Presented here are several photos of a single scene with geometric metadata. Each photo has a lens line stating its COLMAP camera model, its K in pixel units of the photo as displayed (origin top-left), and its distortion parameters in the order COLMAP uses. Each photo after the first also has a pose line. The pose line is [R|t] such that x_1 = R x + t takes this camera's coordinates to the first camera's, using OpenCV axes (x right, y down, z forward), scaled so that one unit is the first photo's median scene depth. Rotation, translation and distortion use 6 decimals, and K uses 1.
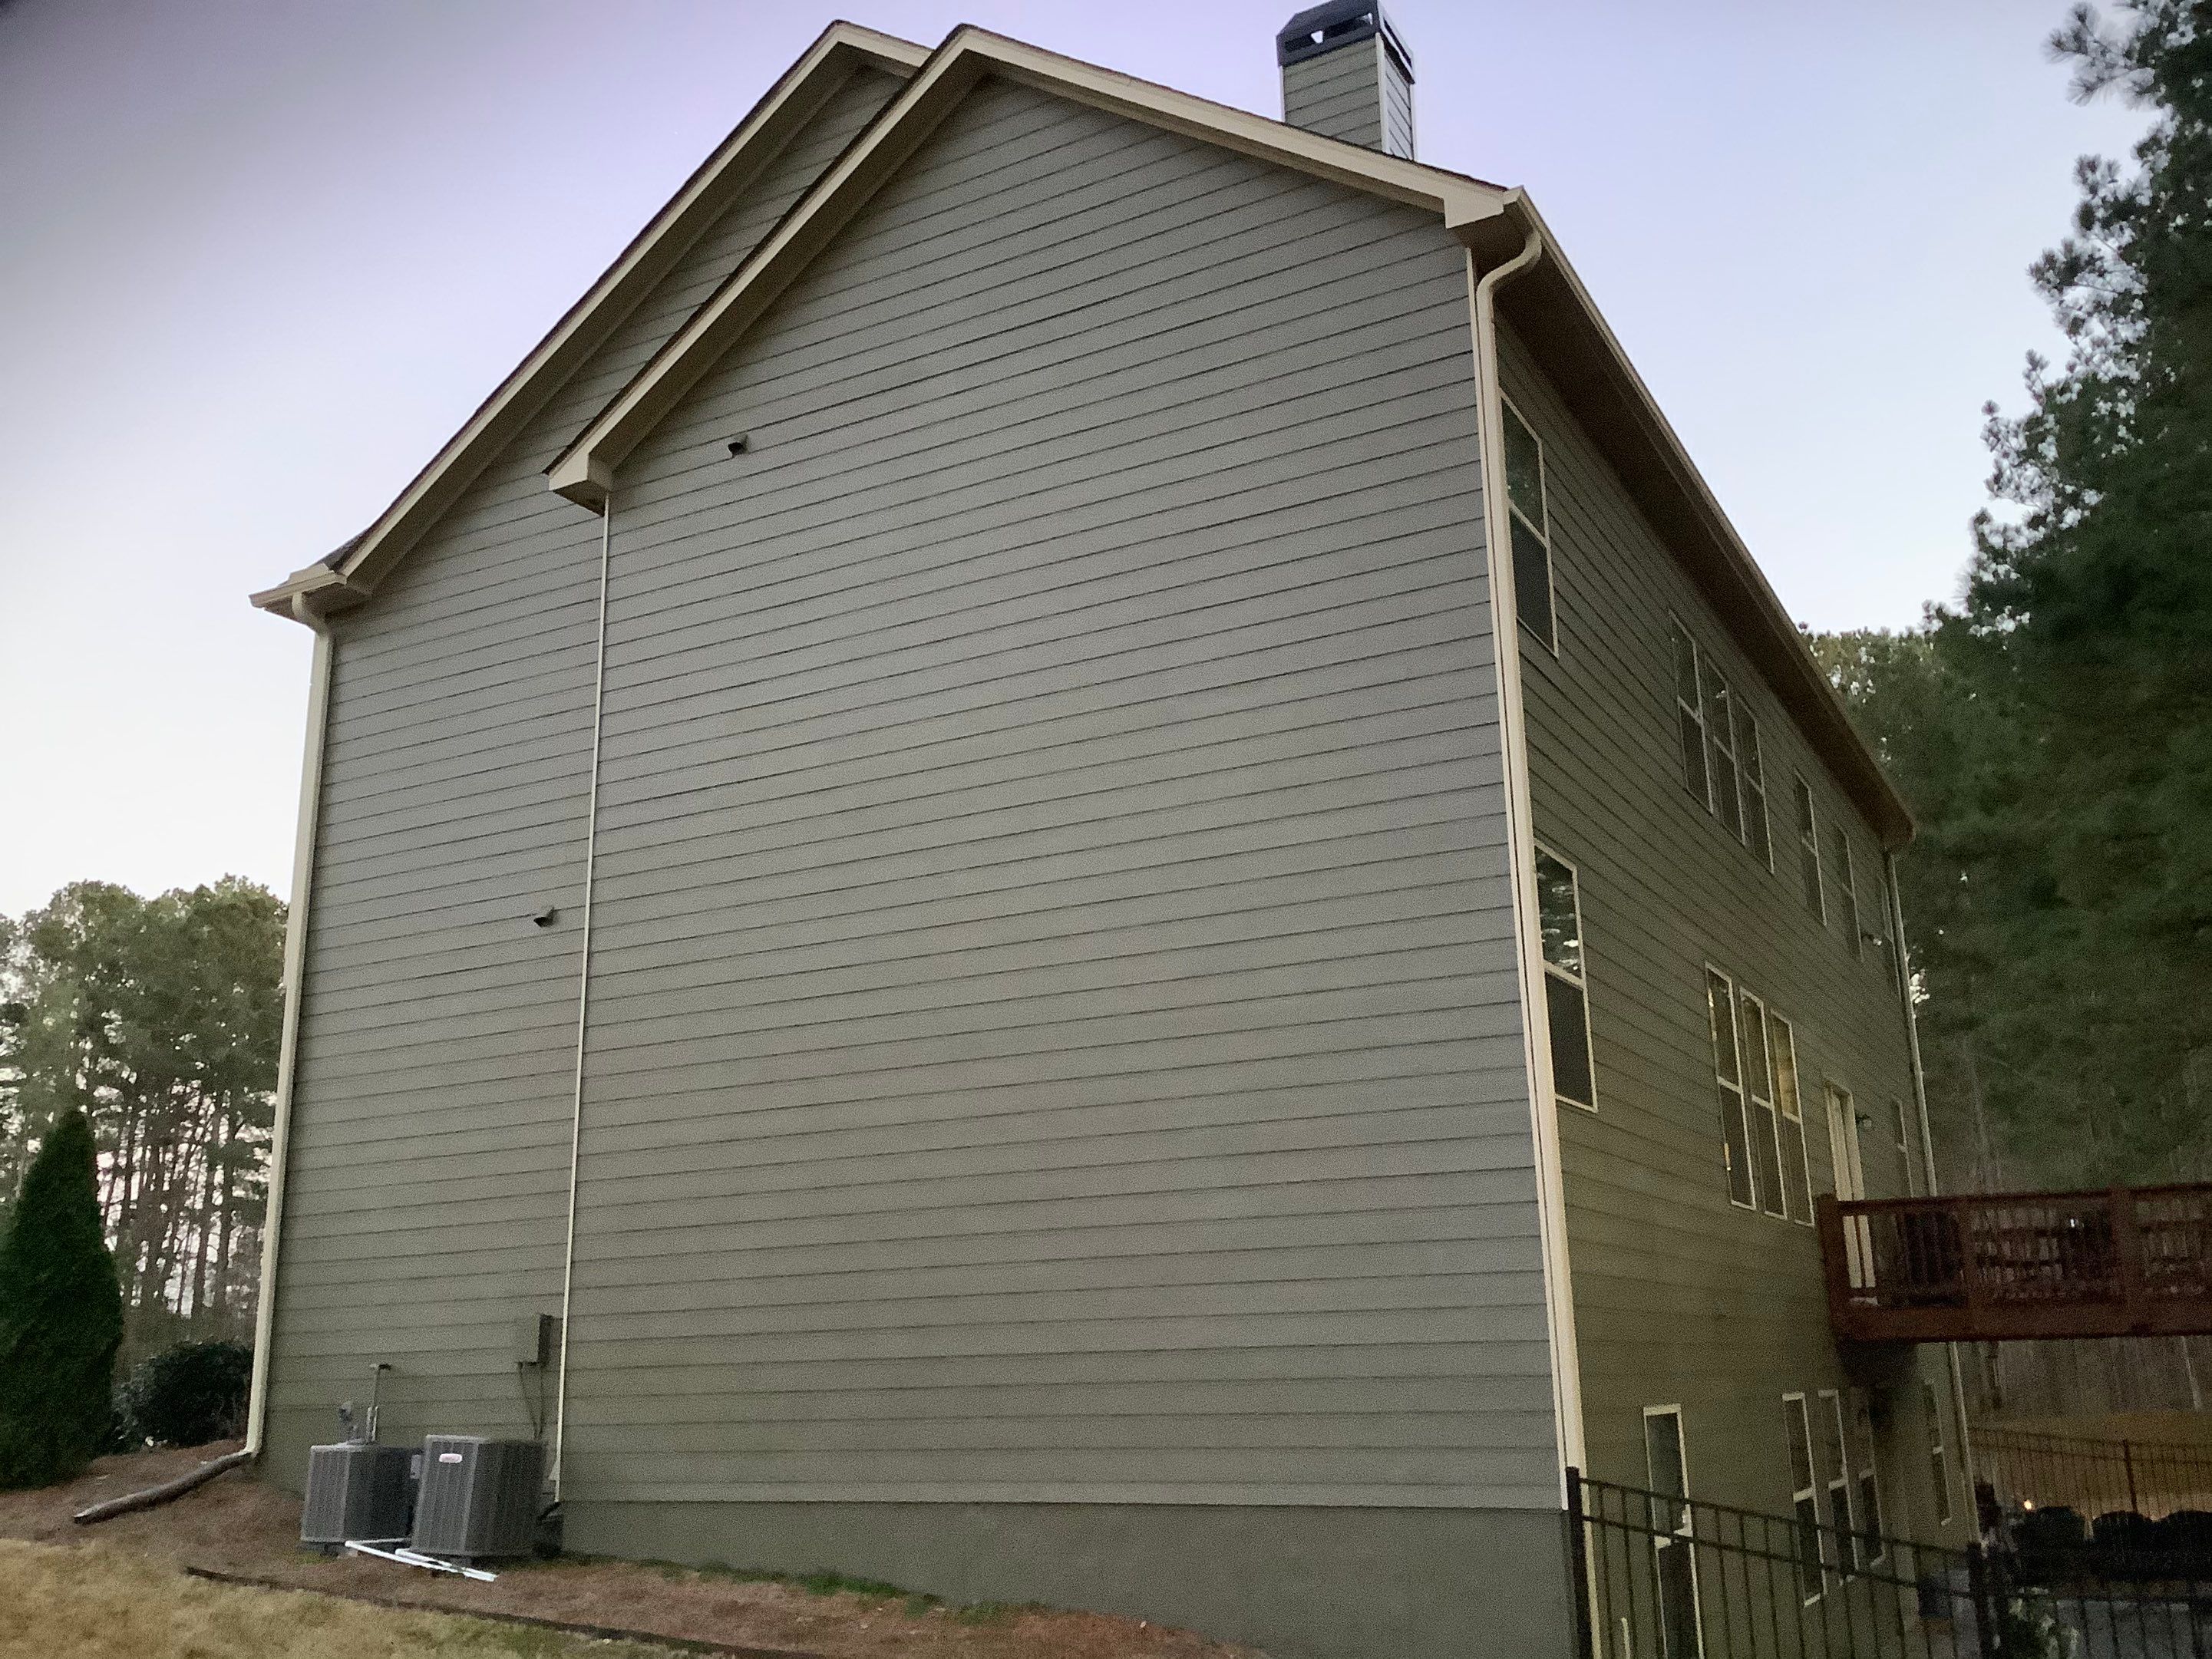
lens RADIAL K [[1998.2, 0, 1109.8], [0, 1998.2, 846.8], [0, 0, 1]] dist [0.008757, -0.062975]
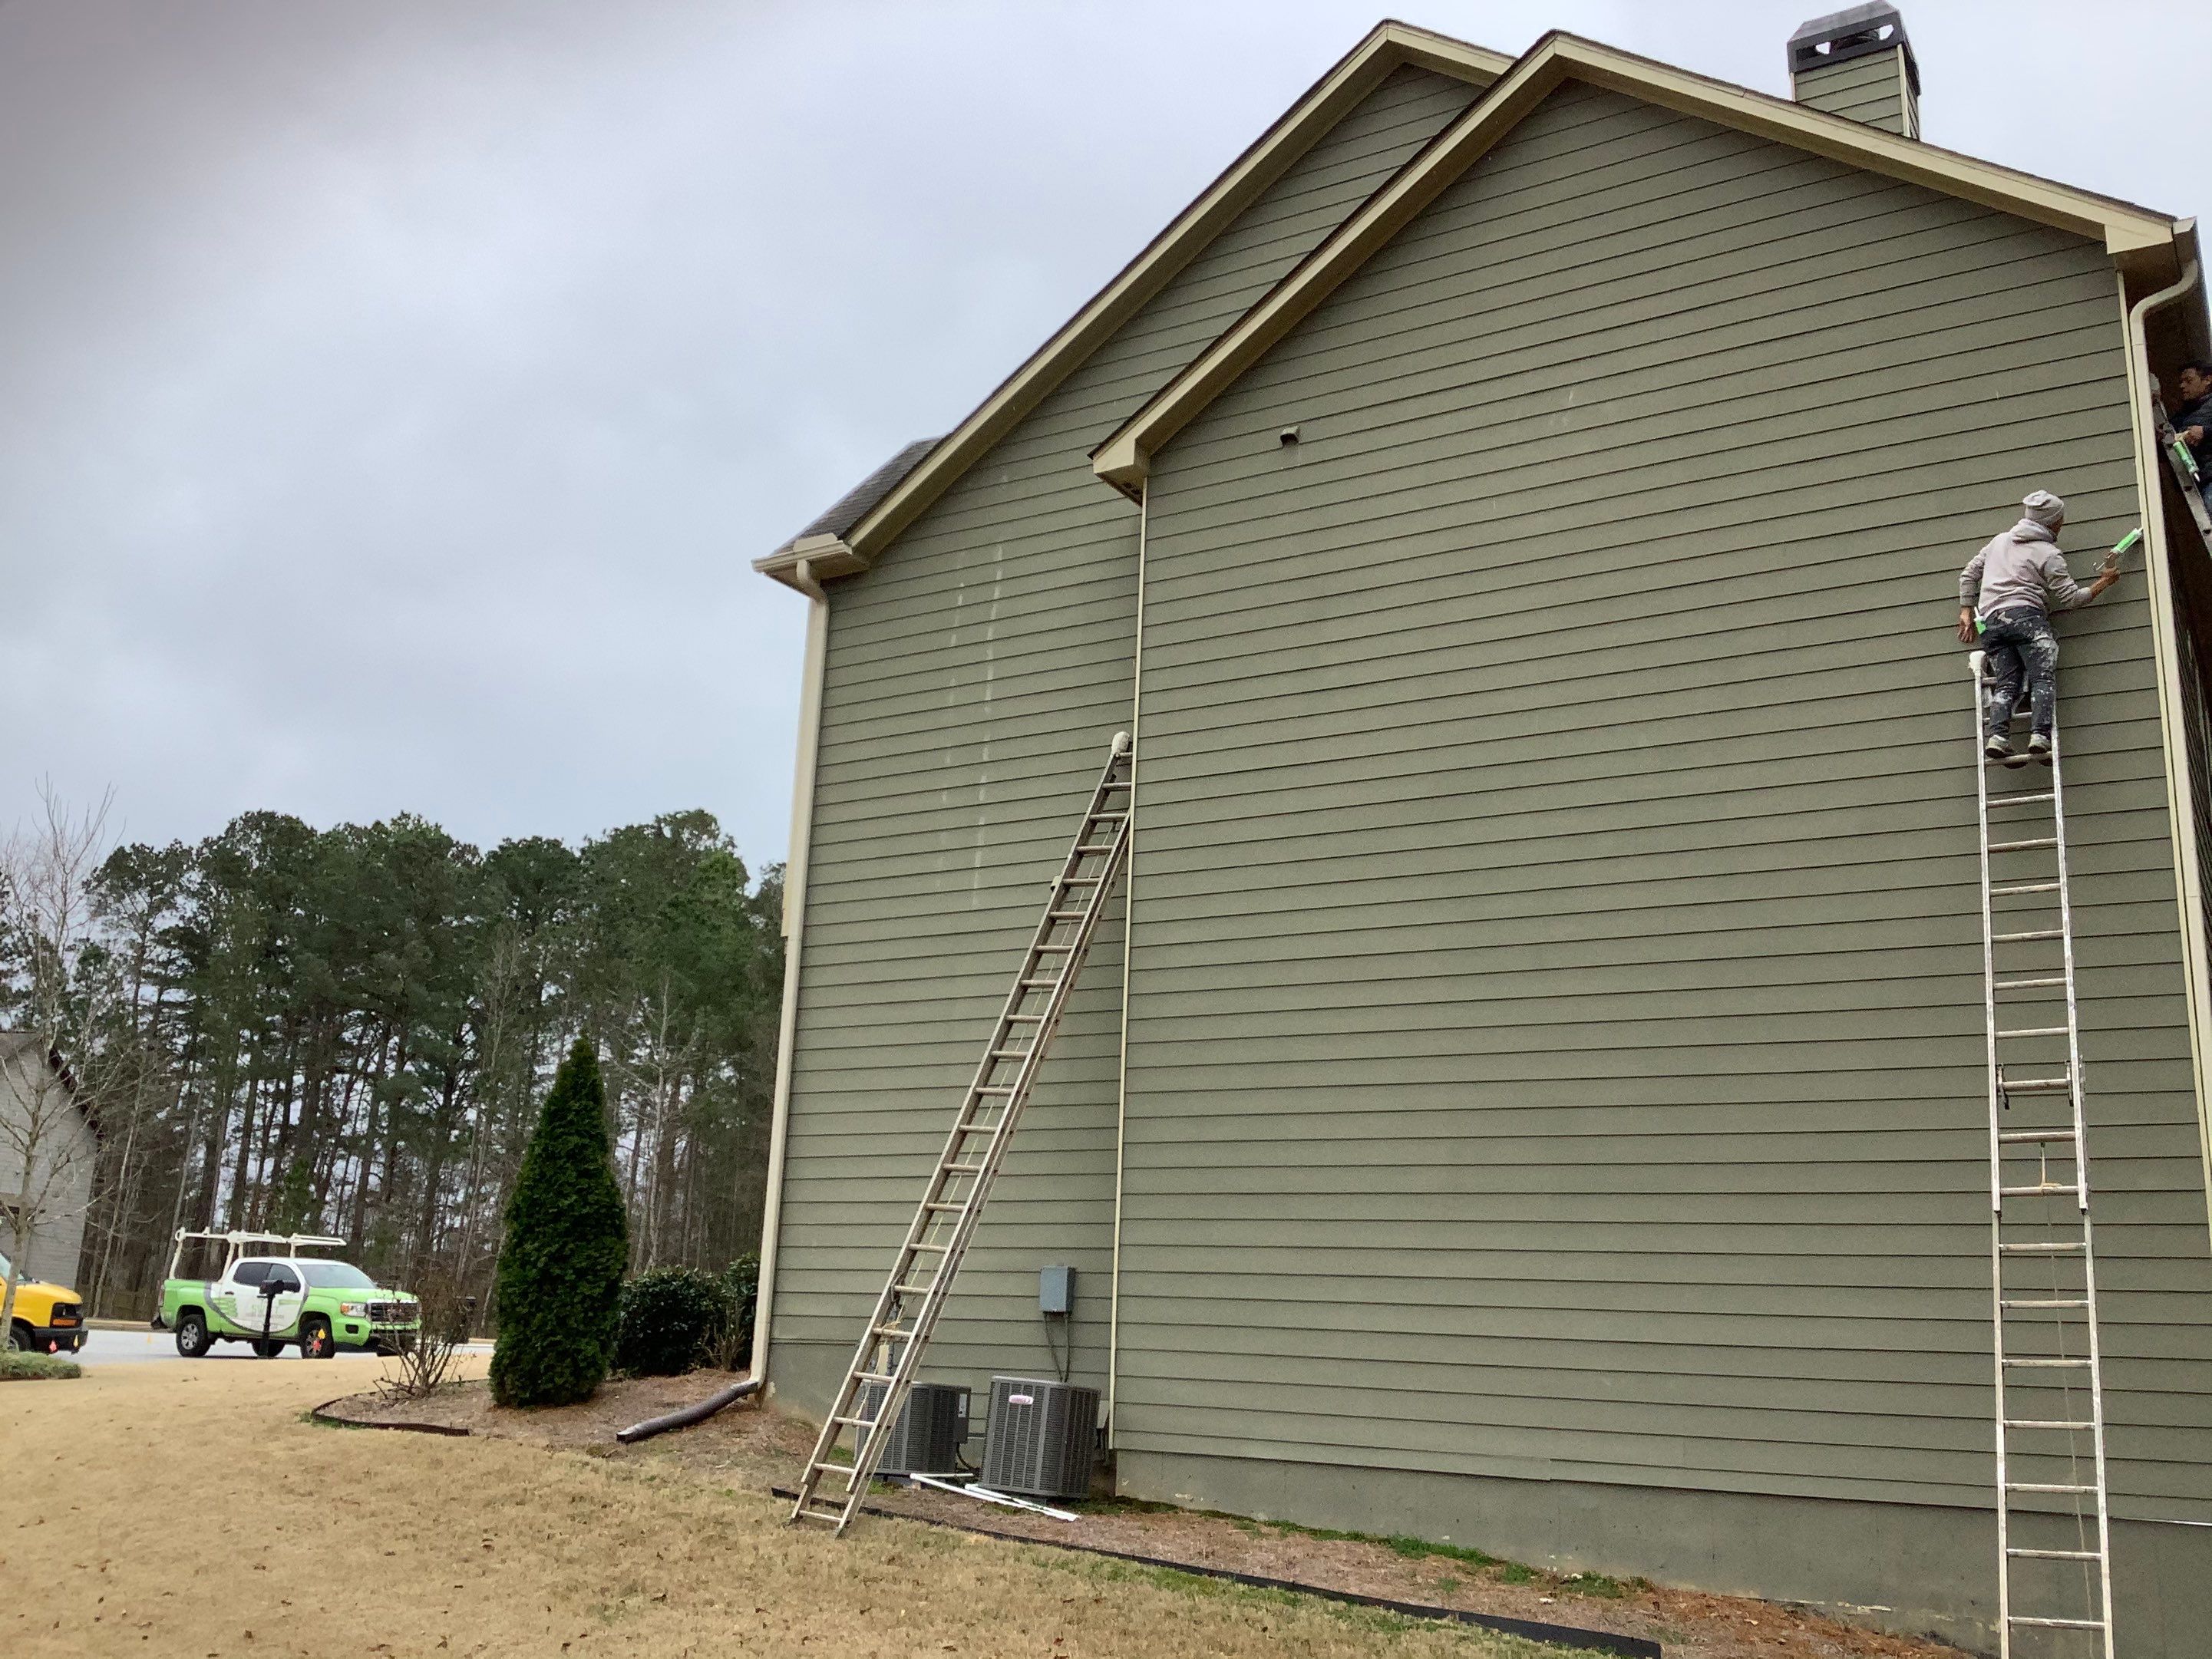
lens RADIAL K [[1995.0, 0, 1106.0], [0, 1995.0, 829.5], [0, 0, 1]] dist [0.084468, -0.143099]
pose [[0.996524, 0.050230, -0.066467, -0.173212], [-0.050019, 0.998737, 0.004828, 0.000183], [0.066625, -0.001487, 0.997777, -0.035238]]
